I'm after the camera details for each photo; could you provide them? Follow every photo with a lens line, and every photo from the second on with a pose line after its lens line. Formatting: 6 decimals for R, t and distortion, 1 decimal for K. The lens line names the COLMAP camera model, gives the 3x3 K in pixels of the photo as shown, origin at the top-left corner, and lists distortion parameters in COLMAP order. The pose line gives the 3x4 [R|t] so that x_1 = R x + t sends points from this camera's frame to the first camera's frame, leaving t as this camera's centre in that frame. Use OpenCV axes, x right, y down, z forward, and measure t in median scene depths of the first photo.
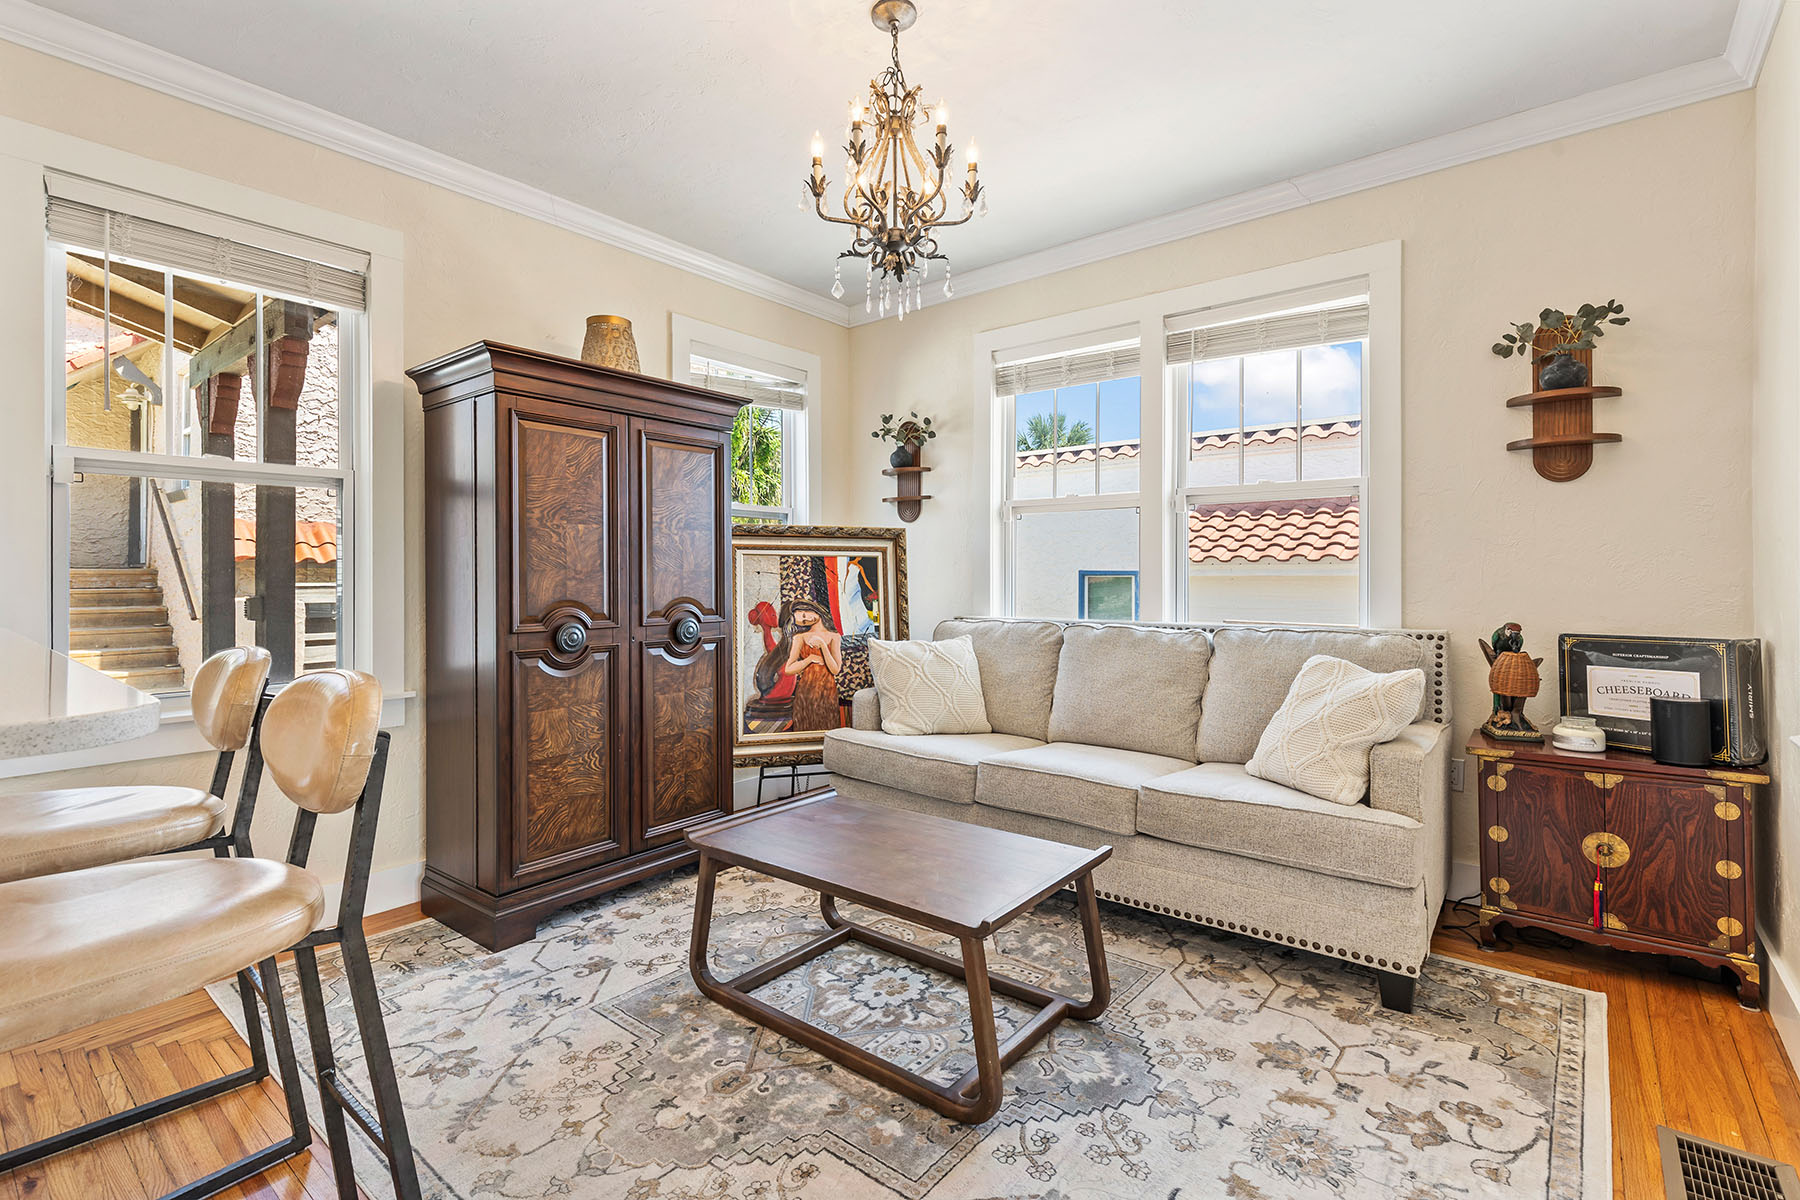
lens RADIAL K [[816.5, 0, 867.5], [0, 816.5, 569.9], [0, 0, 1]] dist [0.007767, -0.001635]
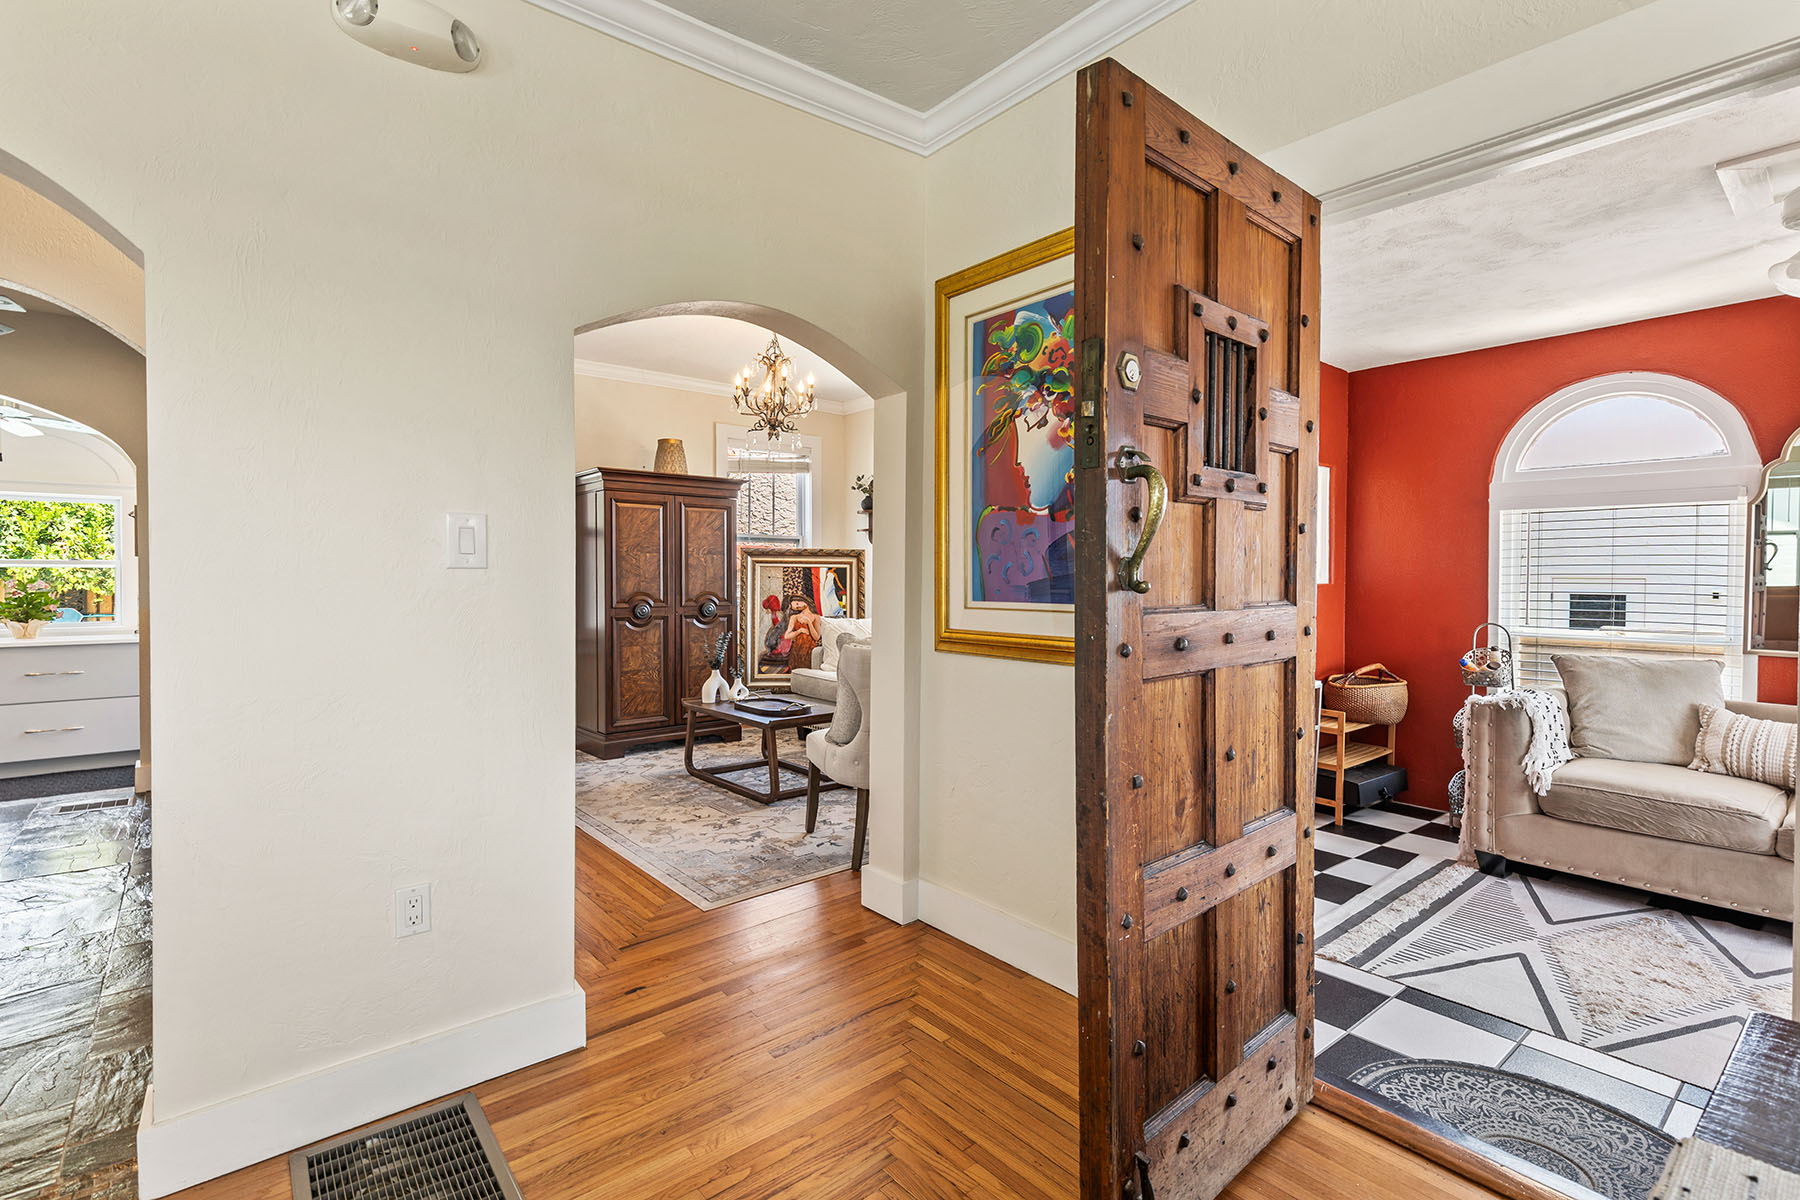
lens RADIAL K [[816.5, 0, 893.0], [0, 816.5, 587.4], [0, 0, 1]] dist [0.007767, -0.001635]
pose [[0.985375, 0.004274, -0.170347, 0.405502], [-0.000711, 0.999780, 0.020972, -0.012007], [0.170399, -0.020544, 0.985161, -0.598209]]
